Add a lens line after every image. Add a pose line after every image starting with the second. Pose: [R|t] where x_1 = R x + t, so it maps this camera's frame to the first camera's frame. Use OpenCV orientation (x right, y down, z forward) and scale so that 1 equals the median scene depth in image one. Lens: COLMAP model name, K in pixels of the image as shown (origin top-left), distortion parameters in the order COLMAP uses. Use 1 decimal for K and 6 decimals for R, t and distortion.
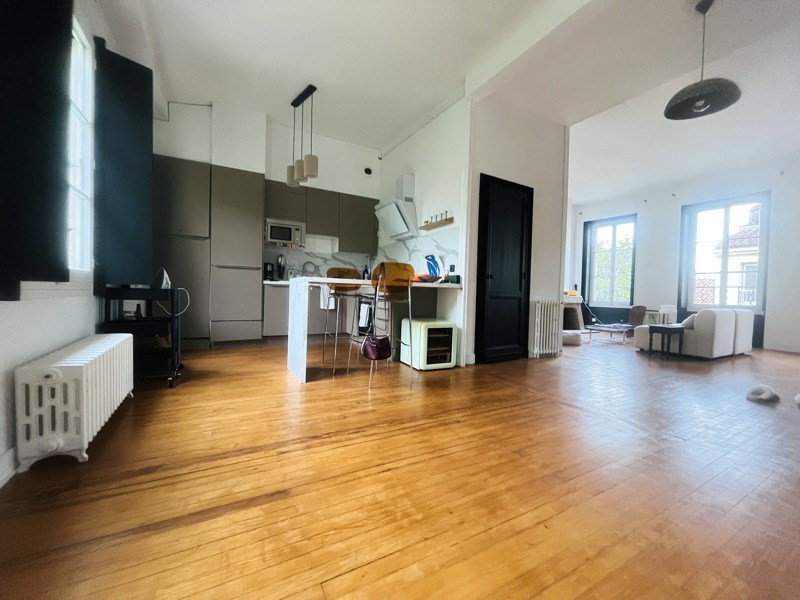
lens RADIAL K [[322.0, 0, 400.0], [0, 322.0, 300.0], [0, 0, 1]] dist [-0.004403, -0.000428]
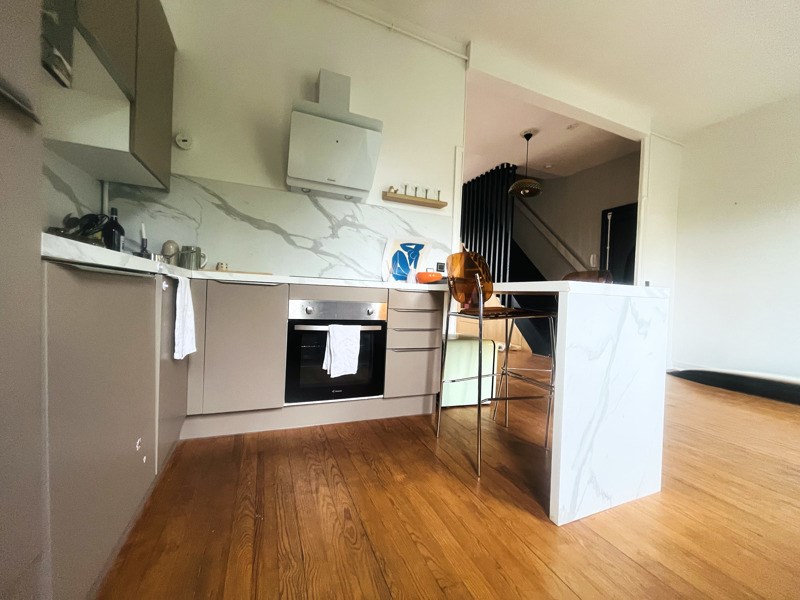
lens RADIAL K [[322.0, 0, 400.0], [0, 322.0, 300.0], [0, 0, 1]] dist [-0.004403, -0.000428]
pose [[0.112534, -0.032839, 0.993105, -0.568090], [-0.013105, 0.999318, 0.034529, -0.038874], [-0.993561, -0.016900, 0.112027, 0.904806]]
